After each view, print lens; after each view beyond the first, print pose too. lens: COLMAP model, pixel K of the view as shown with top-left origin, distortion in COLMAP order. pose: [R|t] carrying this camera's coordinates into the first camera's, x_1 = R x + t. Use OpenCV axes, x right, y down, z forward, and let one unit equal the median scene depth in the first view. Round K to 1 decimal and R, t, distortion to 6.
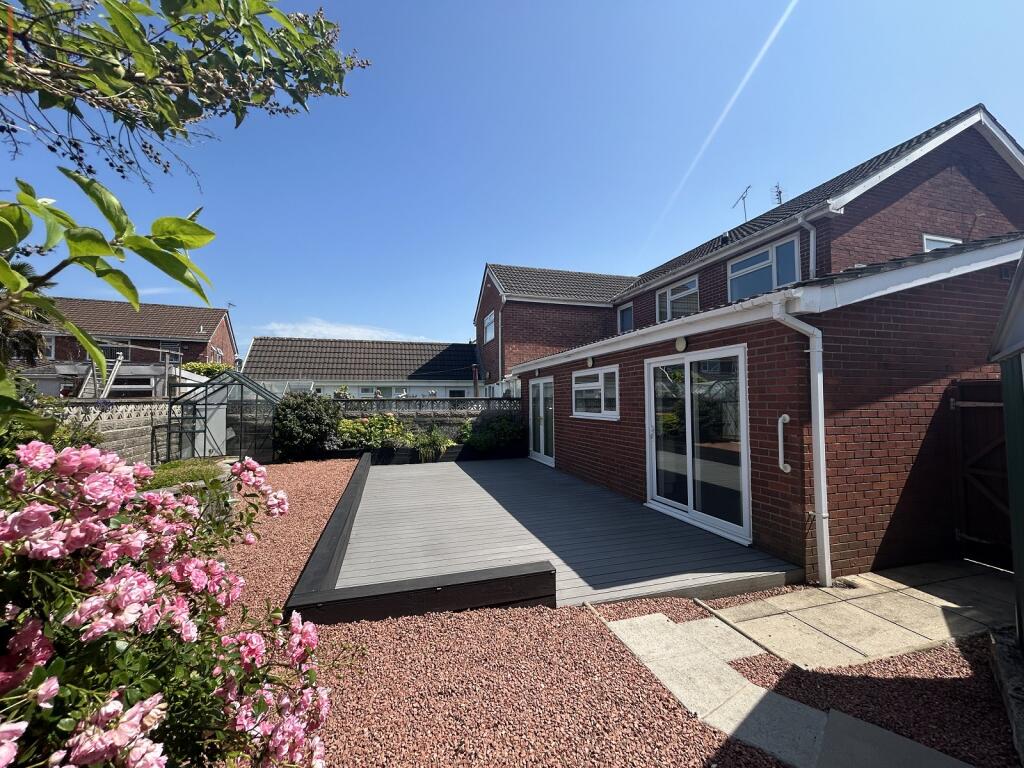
lens RADIAL K [[413.6, 0, 510.6], [0, 413.6, 384.2], [0, 0, 1]] dist [0.001192, -0.000154]
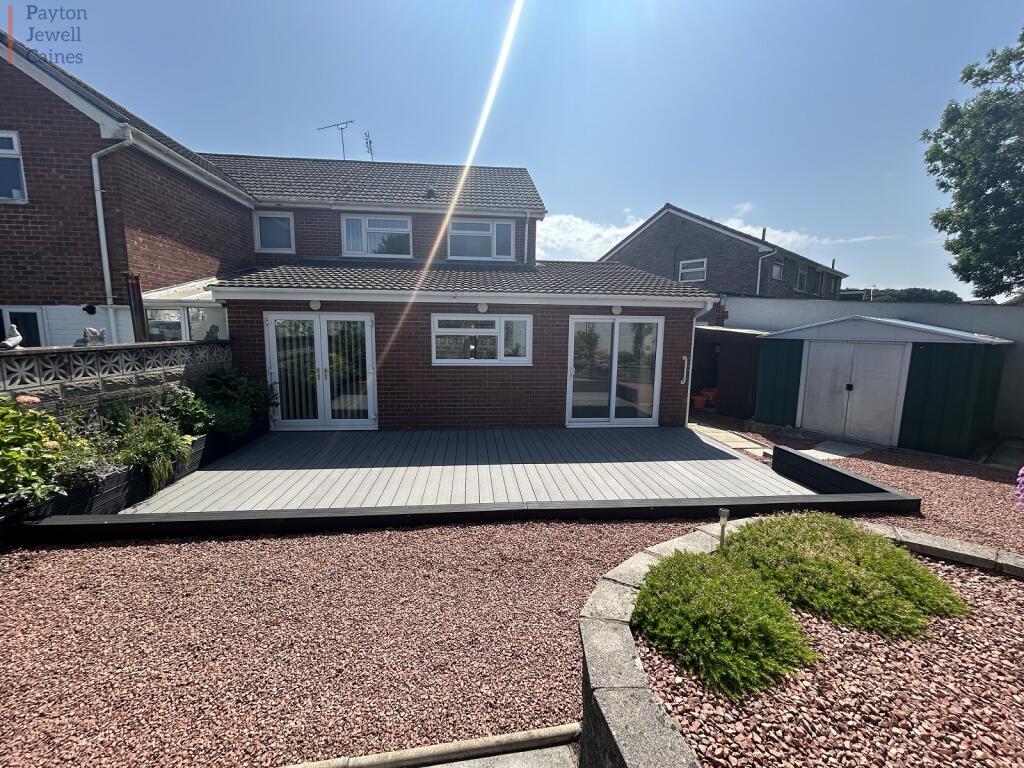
lens RADIAL K [[413.6, 0, 509.9], [0, 413.6, 379.3], [0, 0, 1]] dist [0.001192, -0.000154]
pose [[0.193622, -0.115899, 0.974206, -0.774365], [-0.053093, 0.990305, 0.128366, -0.015272], [-0.979638, -0.076579, 0.185592, 0.758209]]
